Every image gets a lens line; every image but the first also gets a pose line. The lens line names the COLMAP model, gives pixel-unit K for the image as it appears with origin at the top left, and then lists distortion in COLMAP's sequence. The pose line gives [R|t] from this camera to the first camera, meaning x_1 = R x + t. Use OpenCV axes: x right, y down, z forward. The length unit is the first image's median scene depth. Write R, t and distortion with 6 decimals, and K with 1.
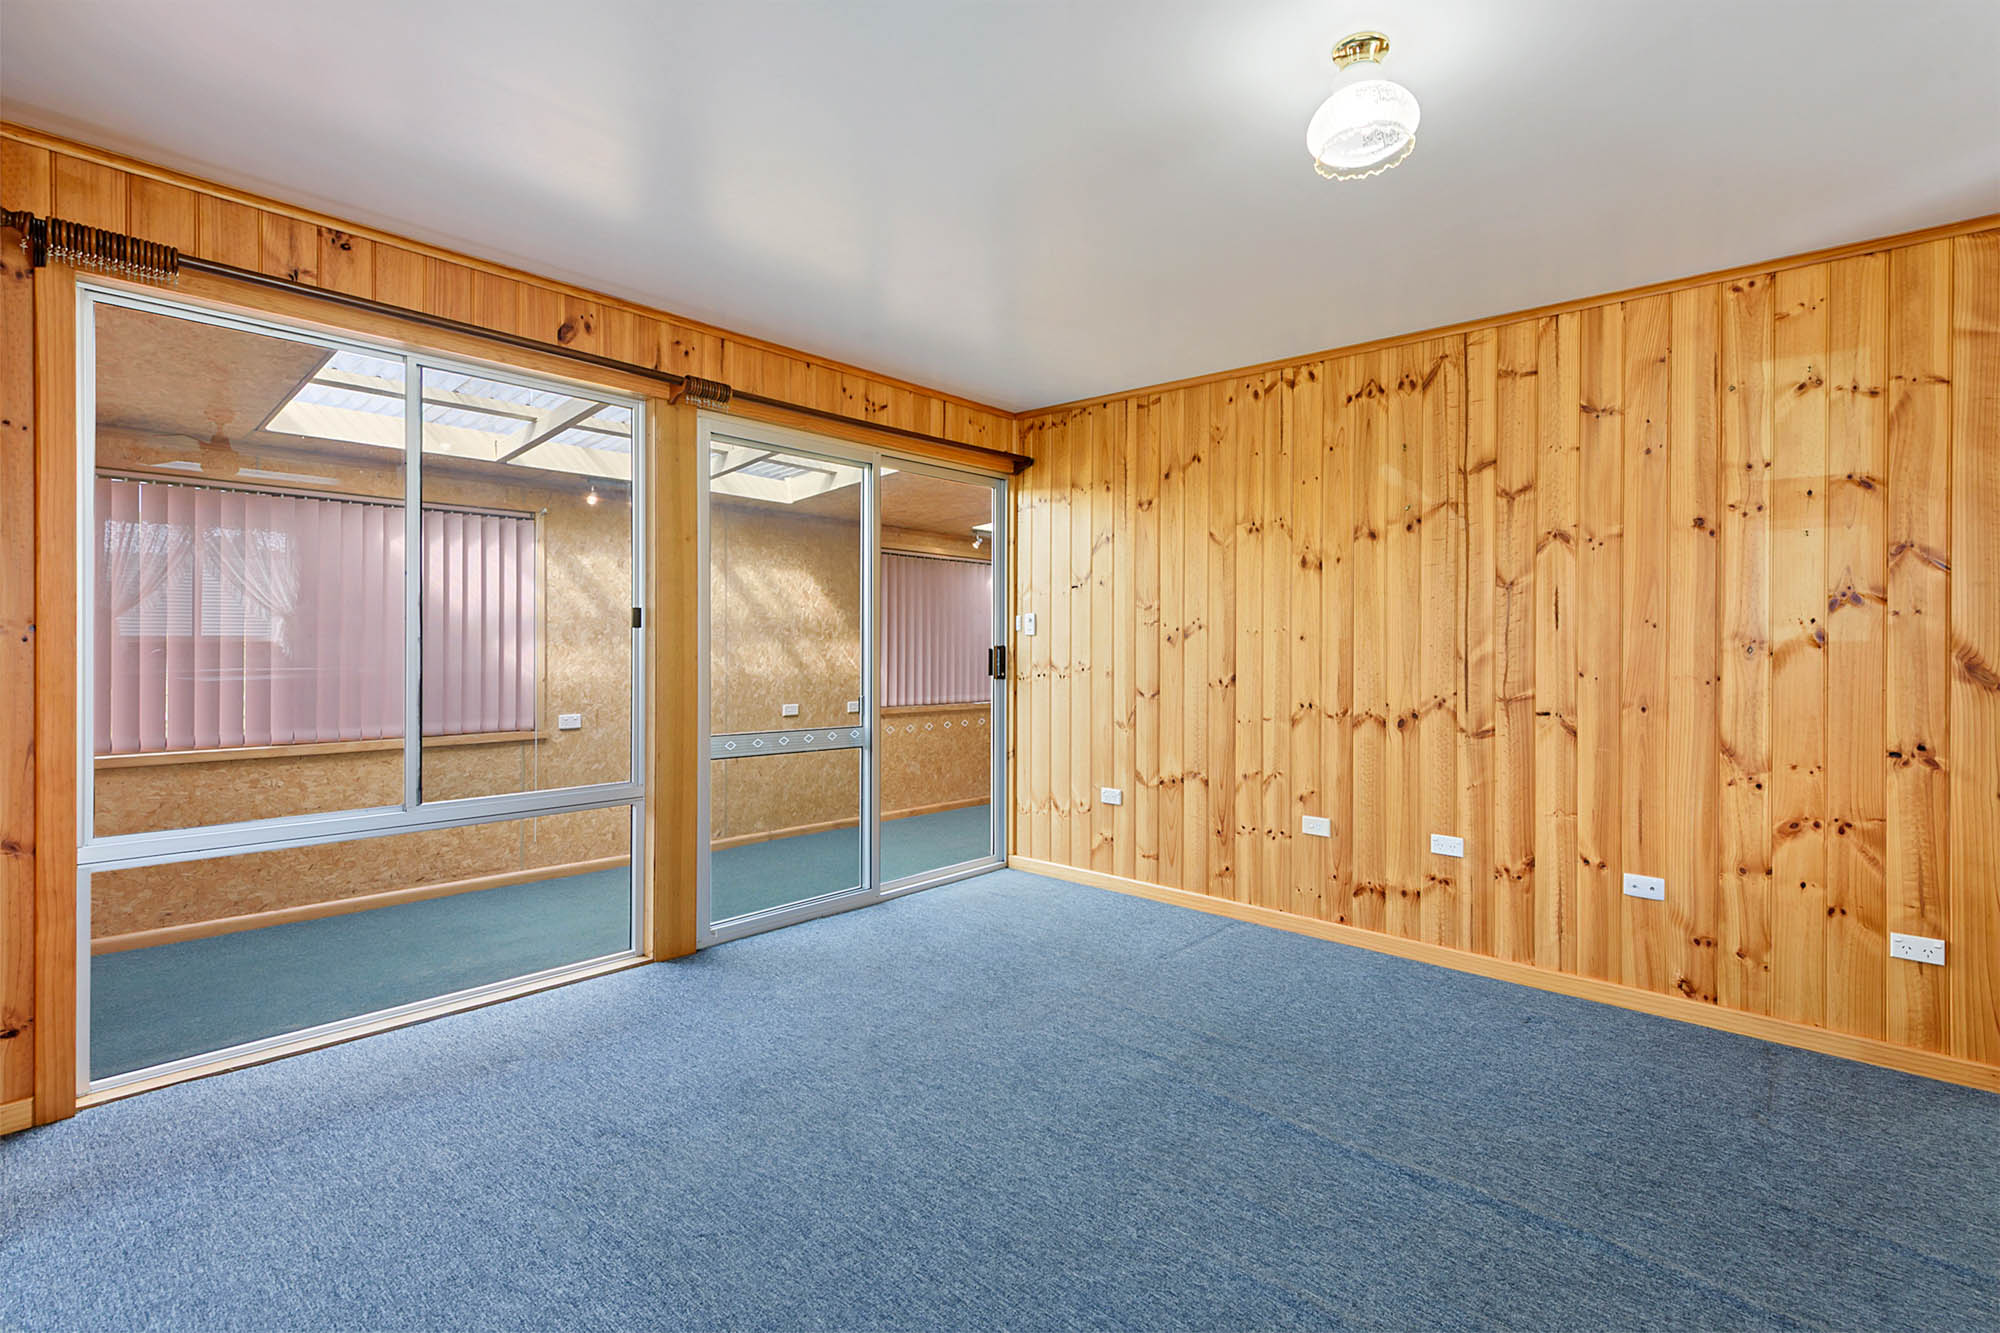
lens RADIAL K [[951.5, 0, 999.9], [0, 951.5, 646.5], [0, 0, 1]] dist [0.001120, 0.000096]
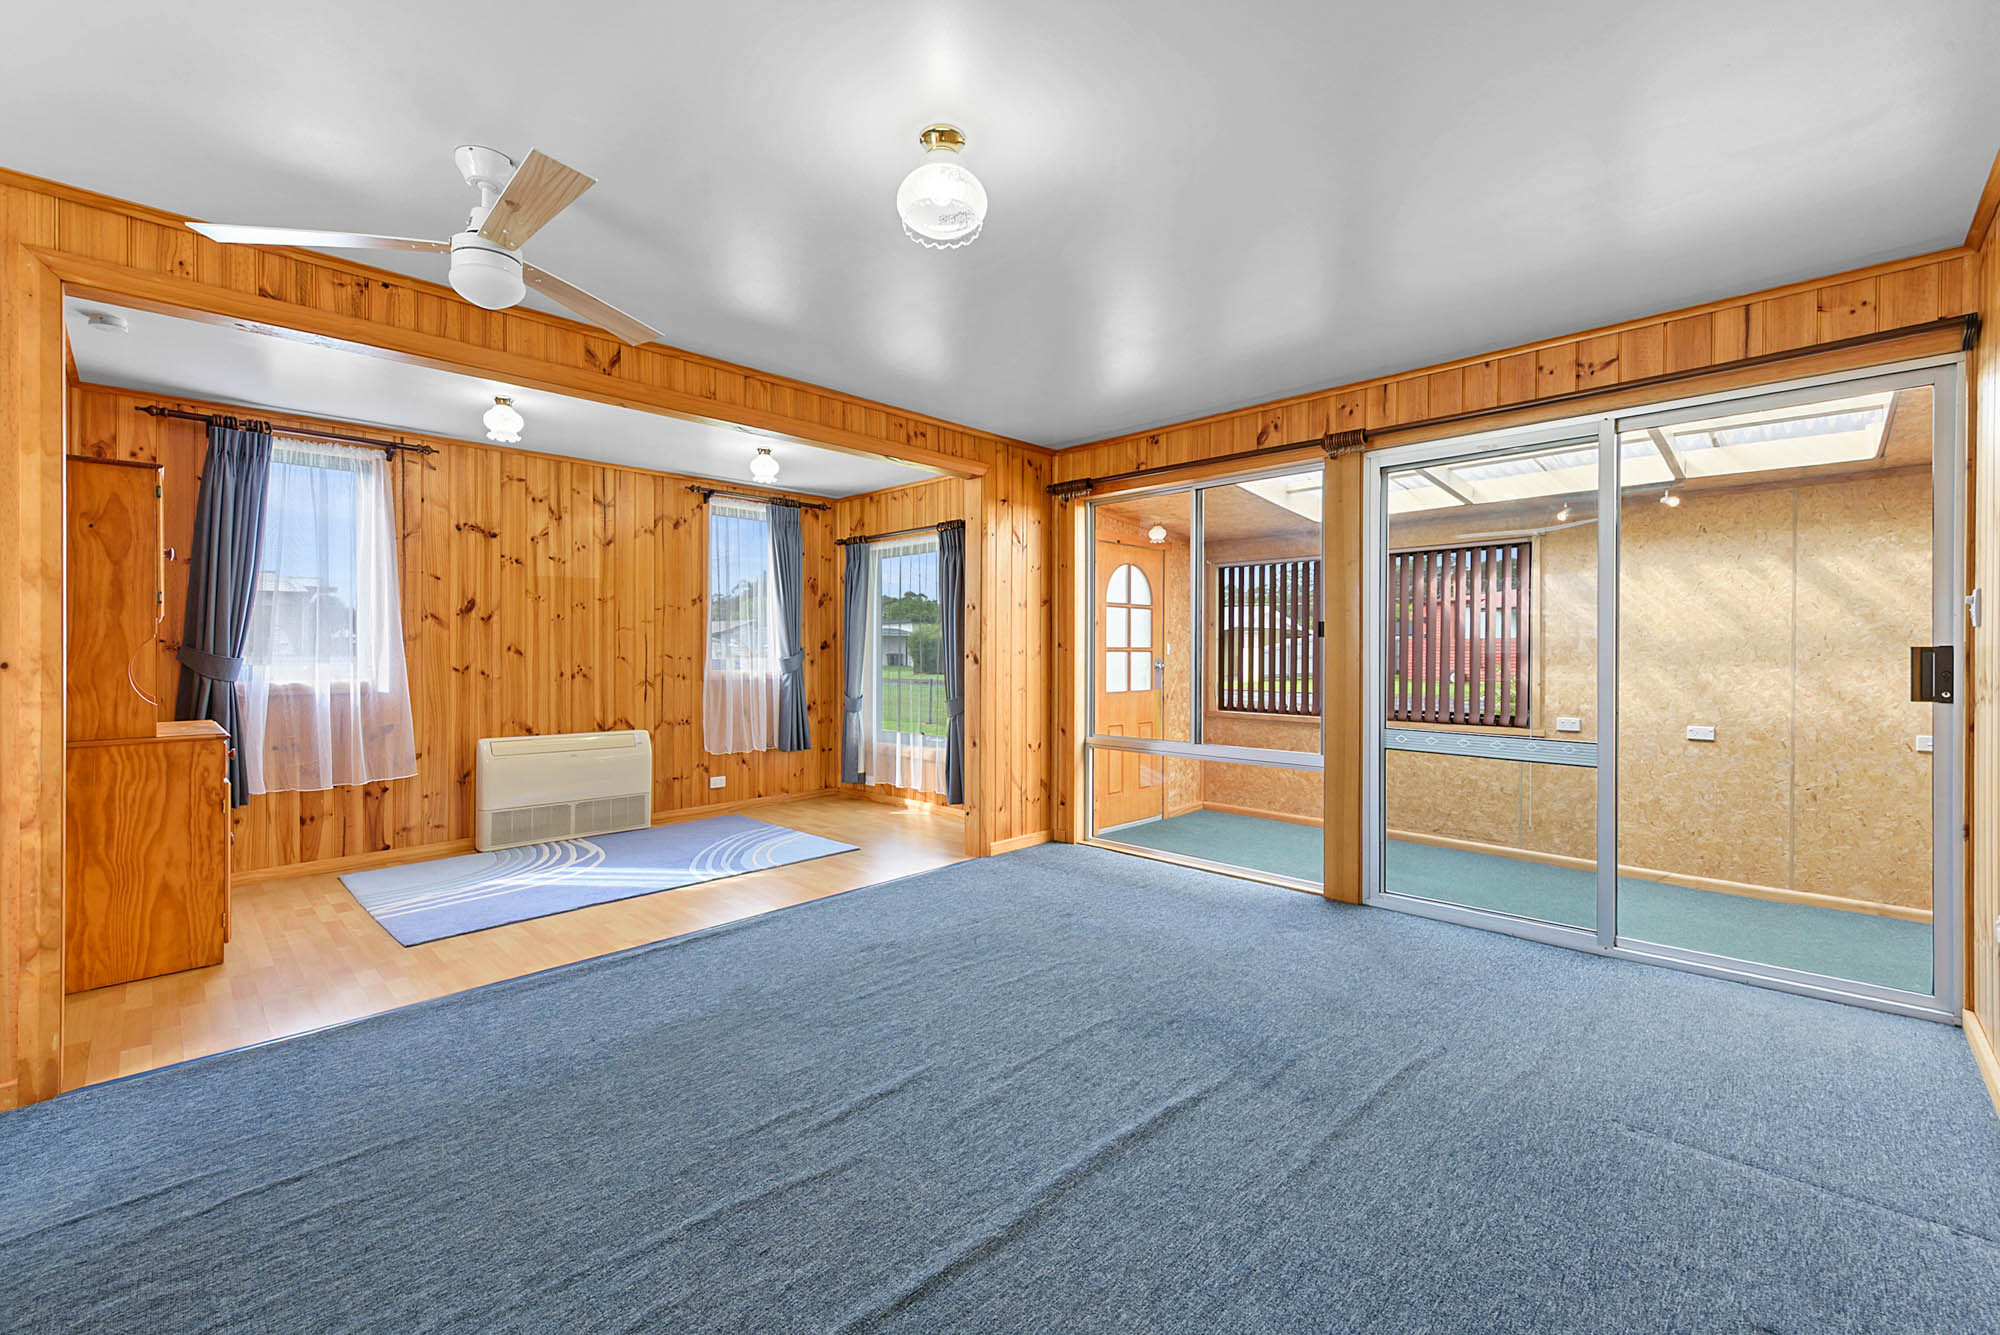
lens RADIAL K [[816.1, 0, 1000.0], [0, 816.1, 667.5], [0, 0, 1]] dist [0.010845, -0.000200]
pose [[-0.052356, 0.009352, -0.998585, 0.744260], [-0.003185, 0.999950, 0.009532, 0.011395], [0.998623, 0.003679, -0.052323, 0.602089]]
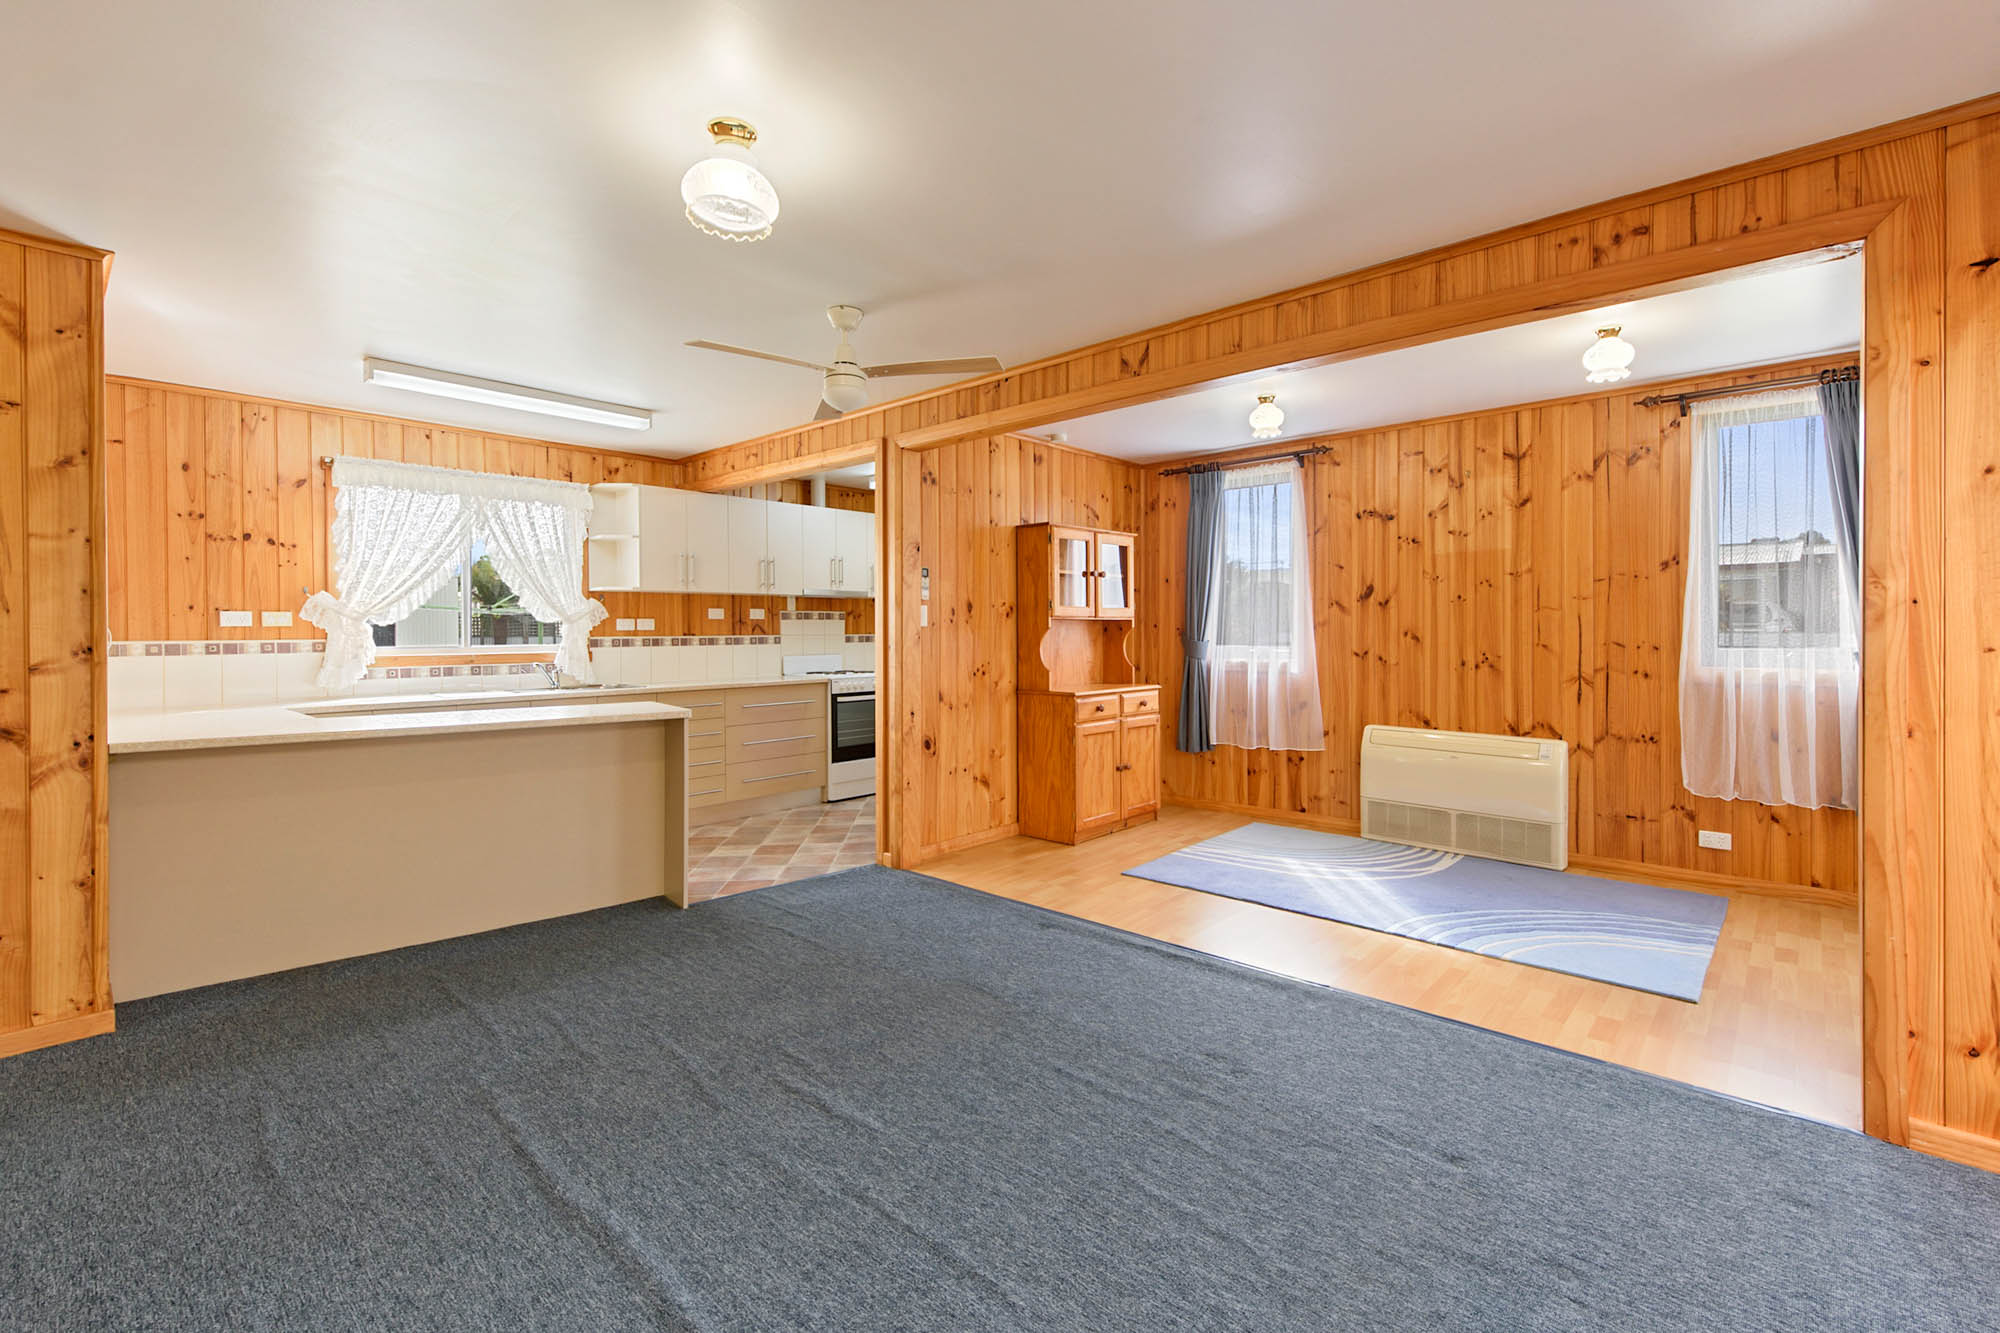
lens RADIAL K [[851.6, 0, 1003.6], [0, 851.6, 642.1], [0, 0, 1]] dist [0.014483, 0.000005]
pose [[-0.999974, -0.007089, -0.001403, 0.022285], [-0.007115, 0.999791, 0.019185, -0.014794], [0.001267, 0.019194, -0.999815, 1.095342]]
